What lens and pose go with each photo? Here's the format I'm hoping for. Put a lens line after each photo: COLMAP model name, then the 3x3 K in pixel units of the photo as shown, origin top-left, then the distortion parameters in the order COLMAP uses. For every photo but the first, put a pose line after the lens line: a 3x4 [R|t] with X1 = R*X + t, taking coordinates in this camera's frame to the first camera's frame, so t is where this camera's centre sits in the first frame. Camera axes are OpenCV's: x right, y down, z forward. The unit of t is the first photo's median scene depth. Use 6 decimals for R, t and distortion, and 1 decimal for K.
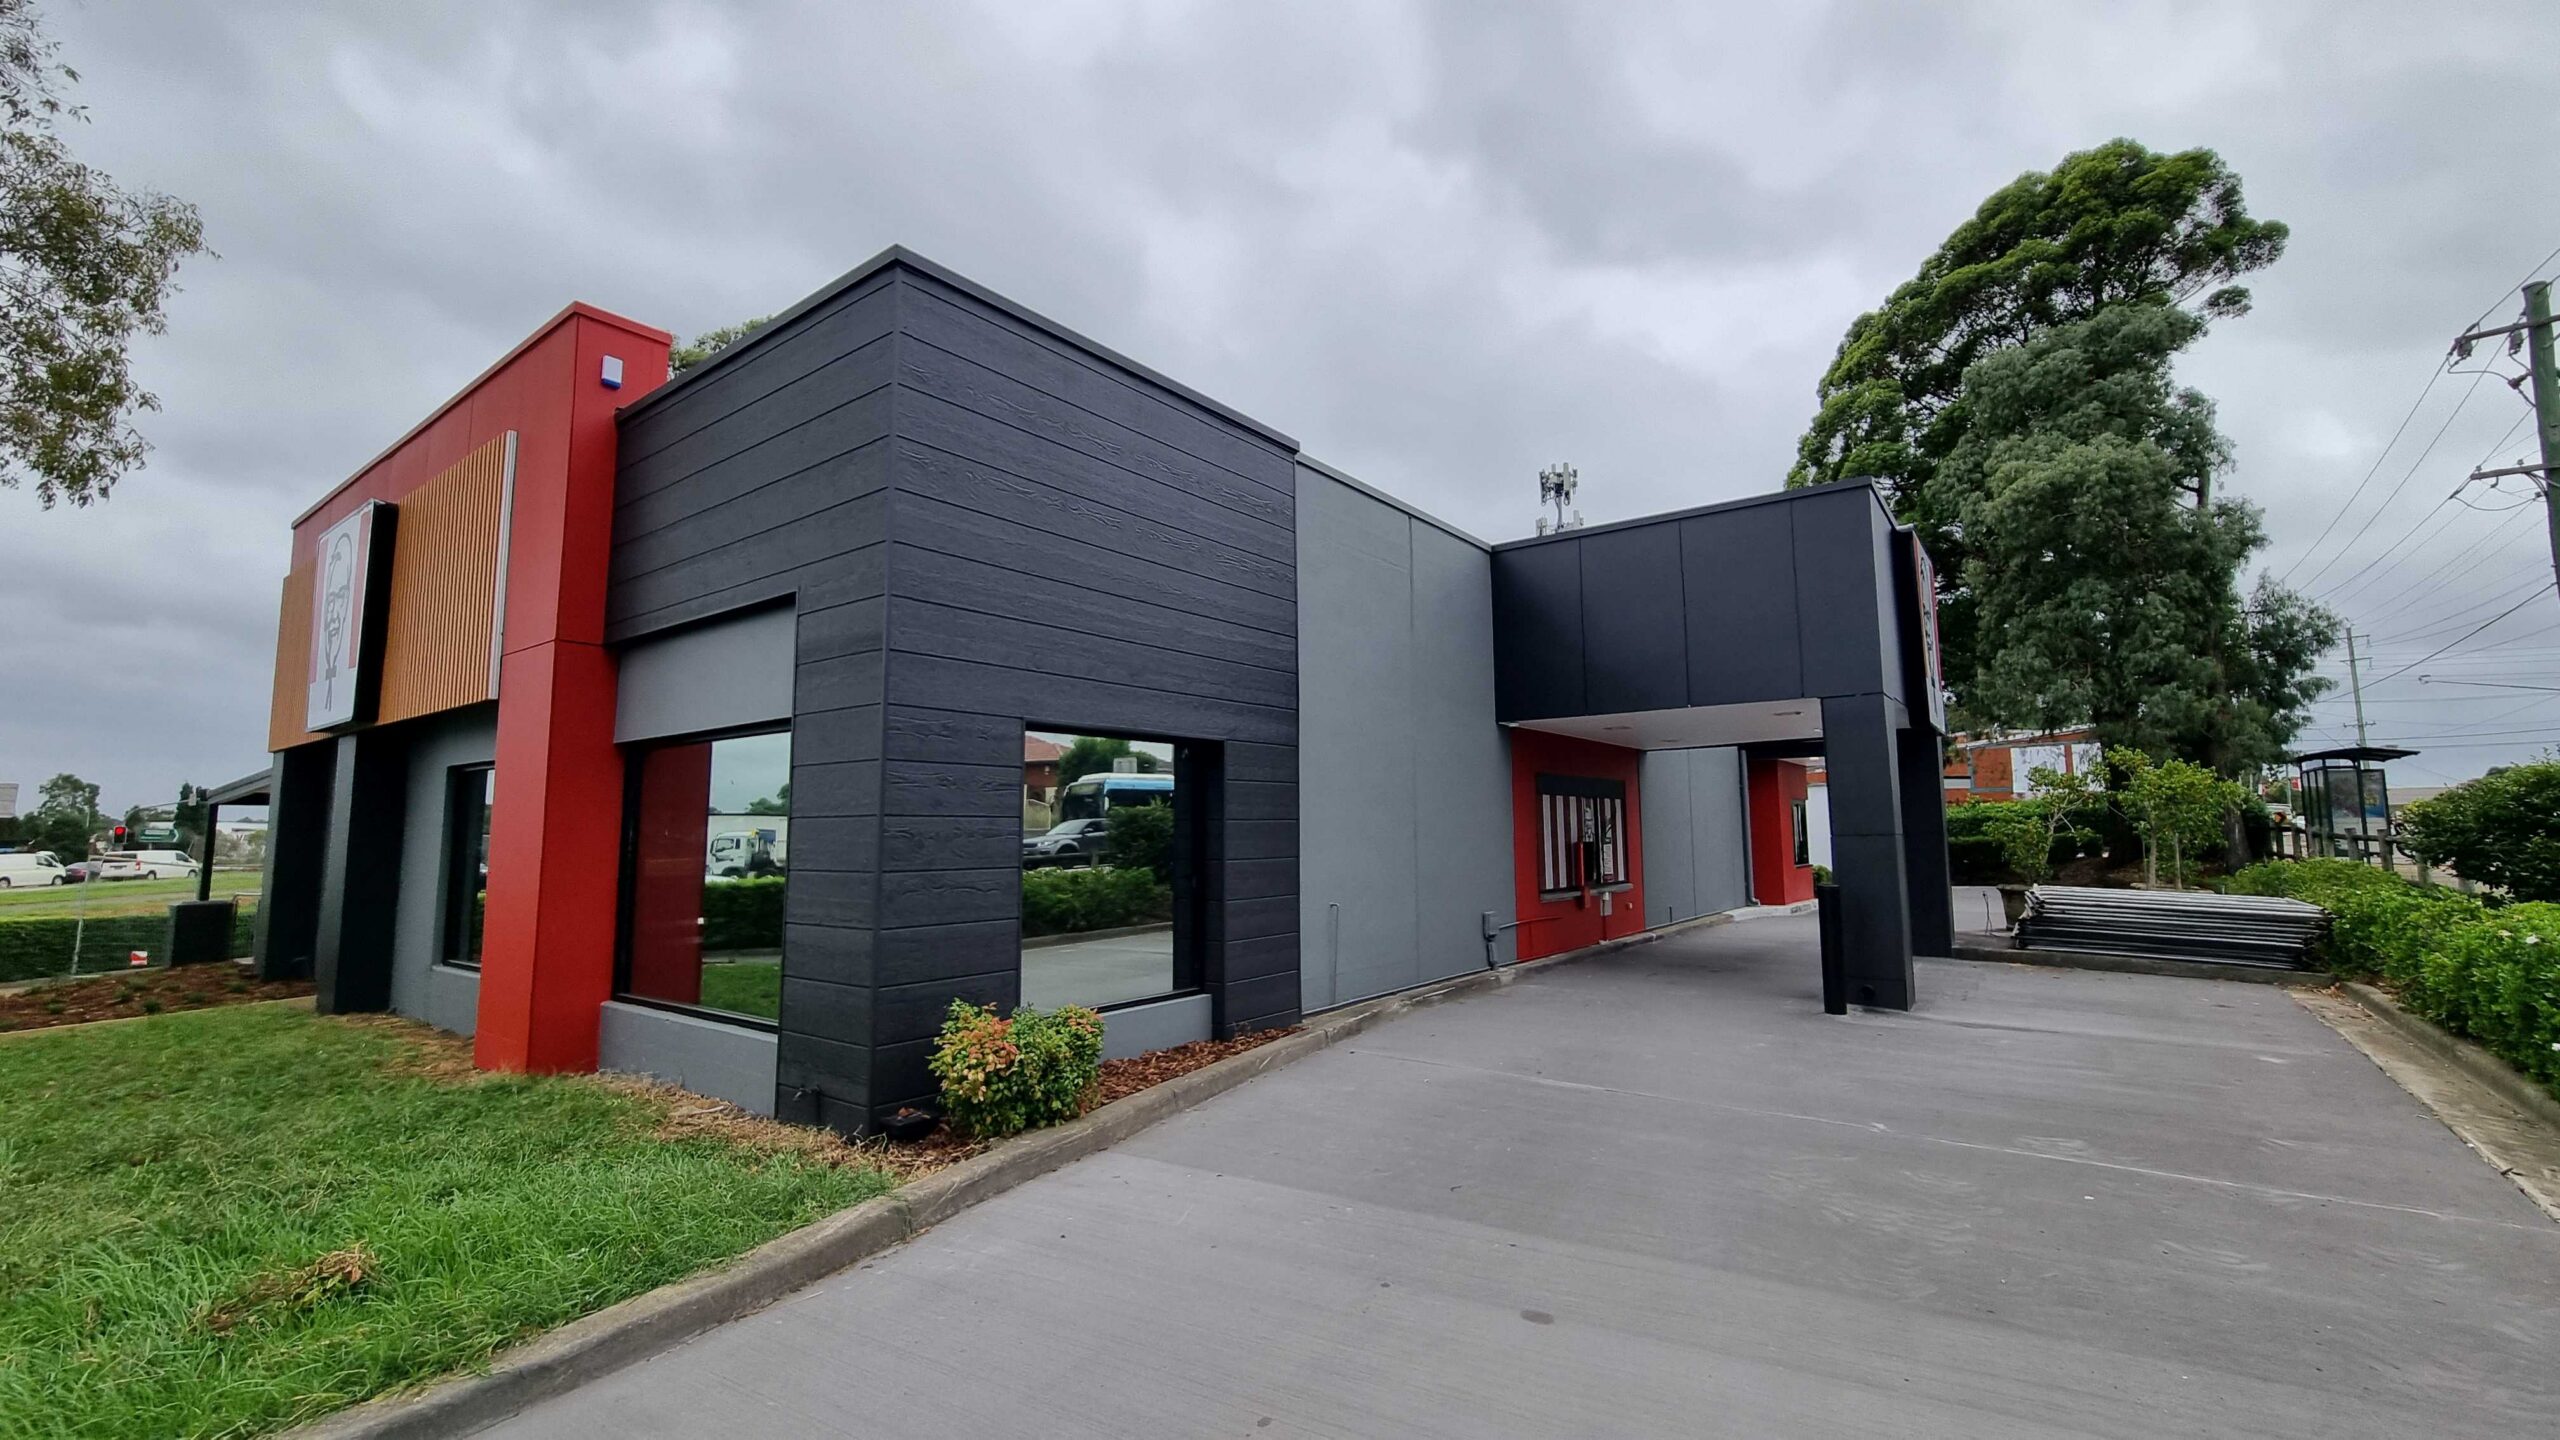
lens RADIAL K [[1081.5, 0, 1280.0], [0, 1081.5, 720.0], [0, 0, 1]] dist [0.036739, -0.023811]
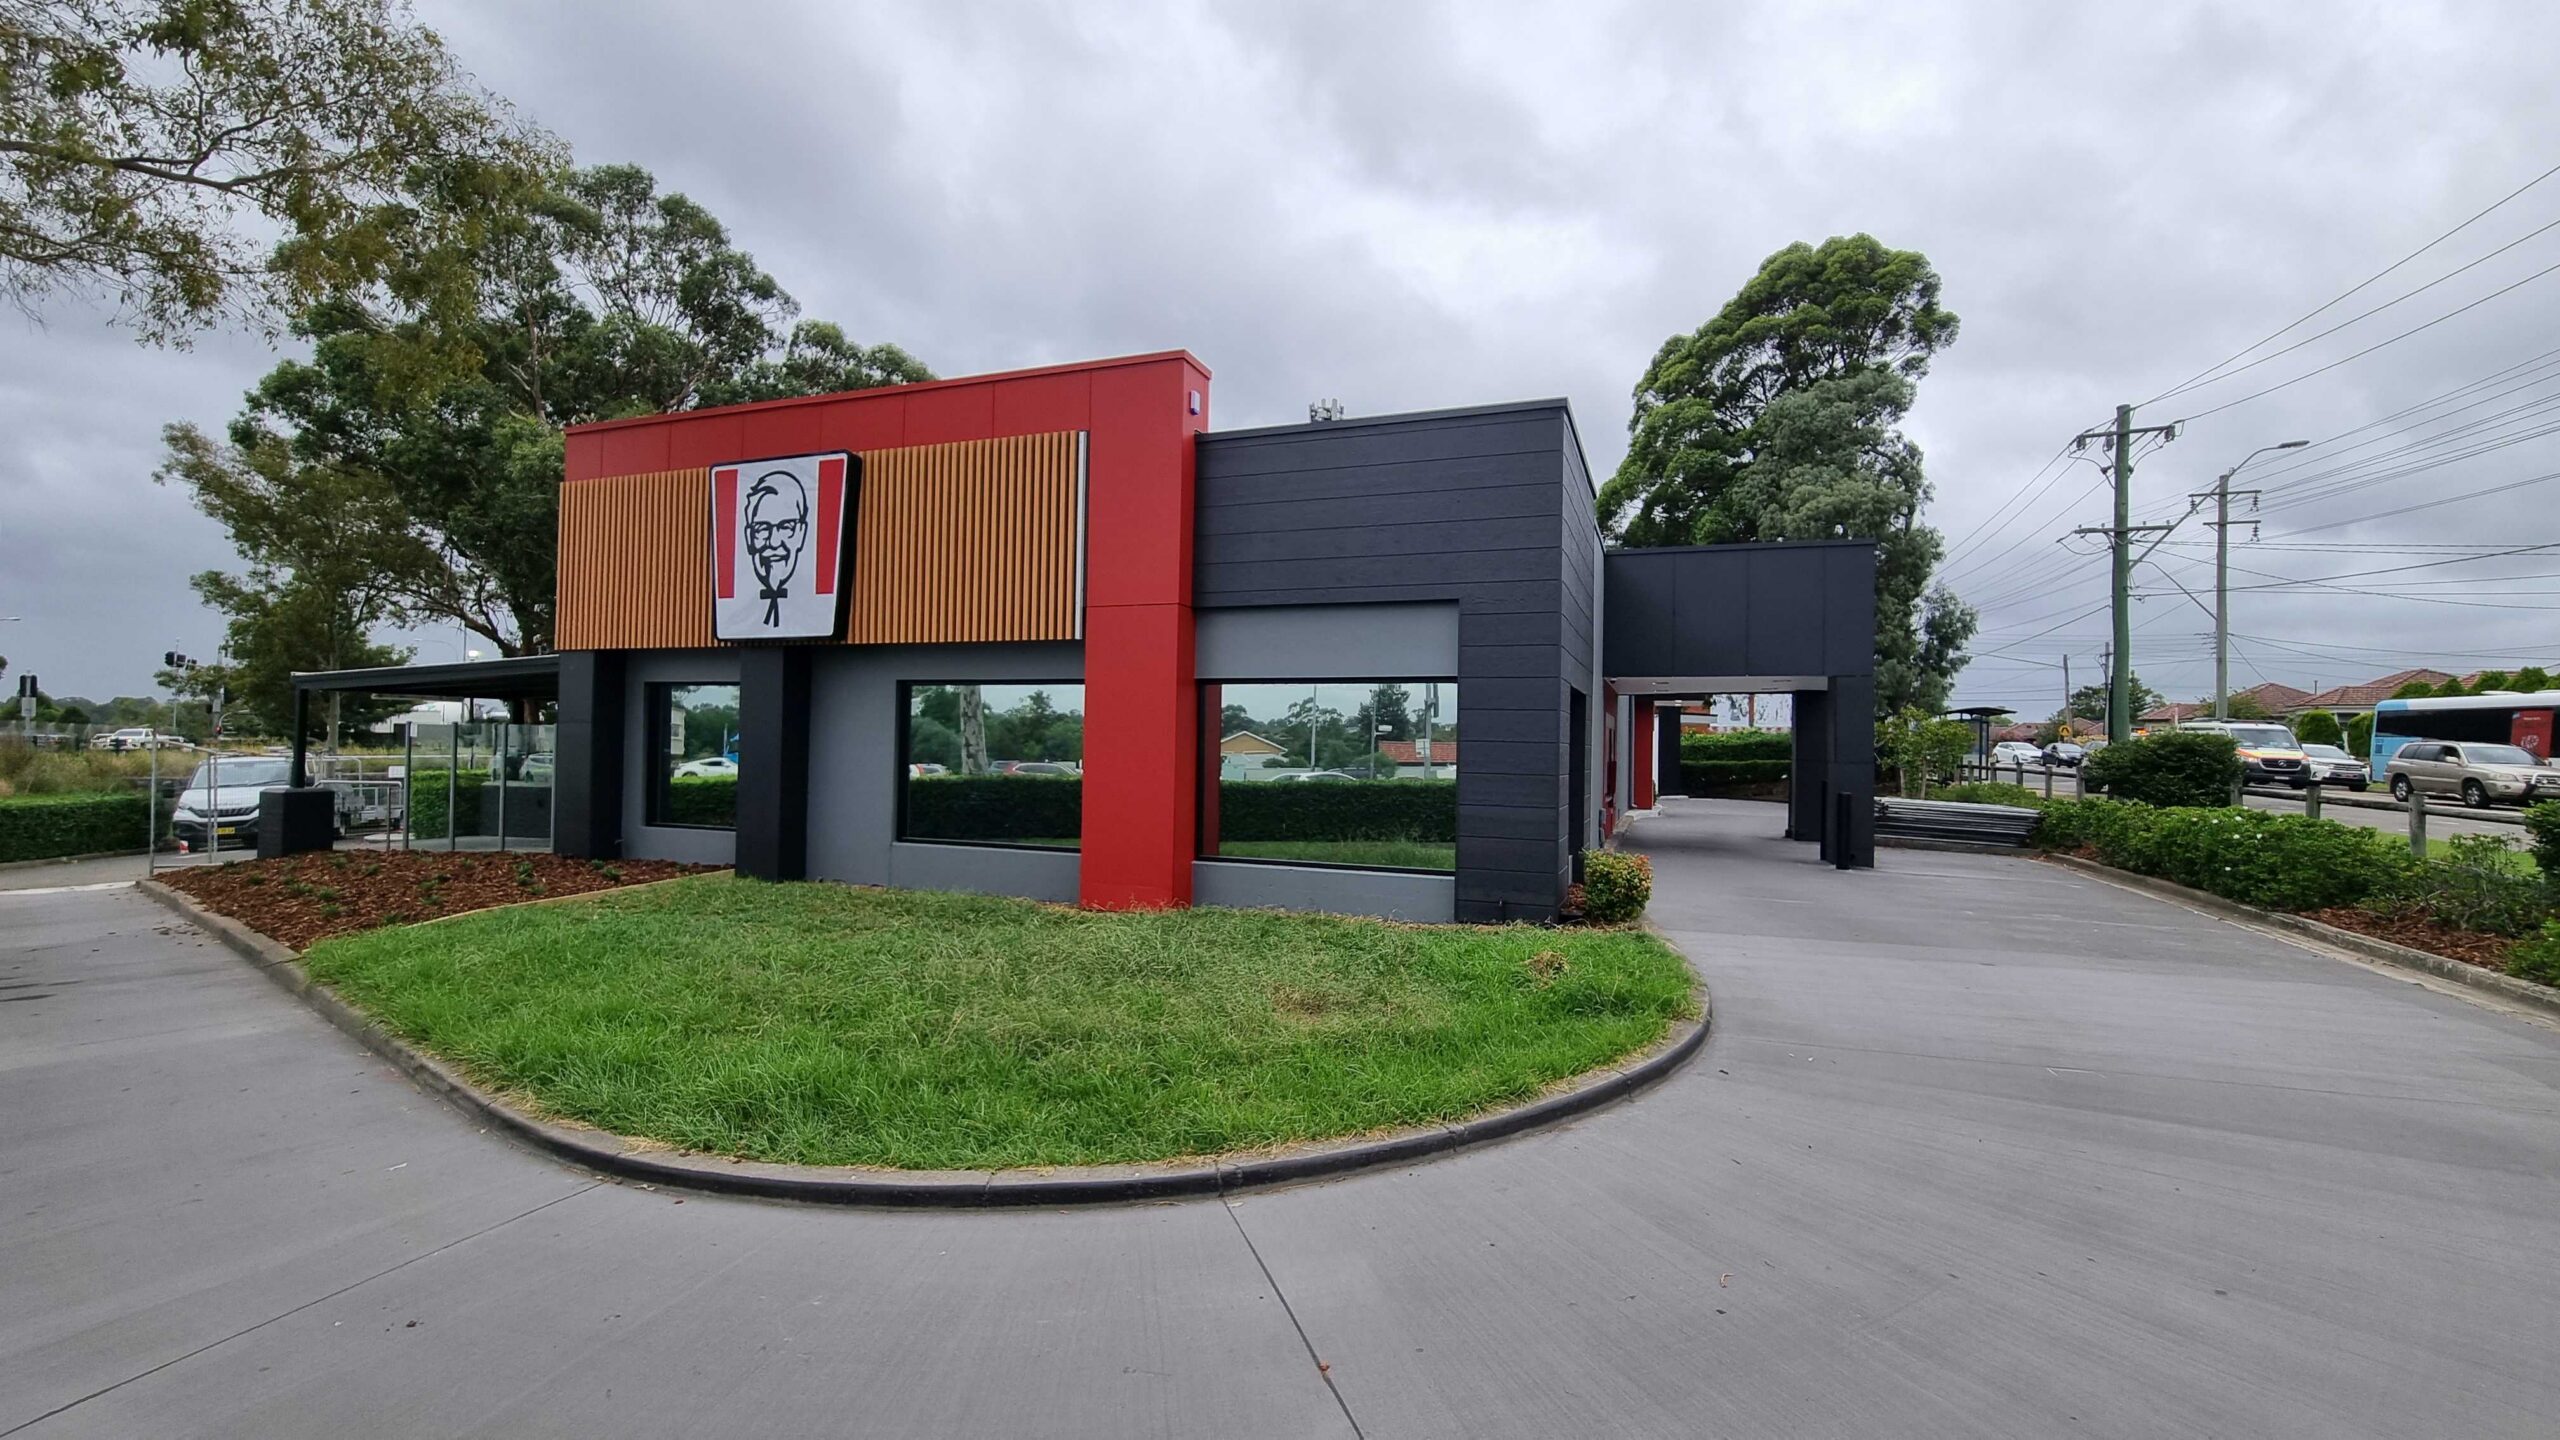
lens RADIAL K [[1086.9, 0, 1280.0], [0, 1086.9, 720.0], [0, 0, 1]] dist [-0.029636, -0.000006]
pose [[0.964801, 0.032238, 0.260999, -0.274493], [-0.054147, 0.995545, 0.077190, -0.015186], [-0.257347, -0.088606, 0.962248, -0.126372]]
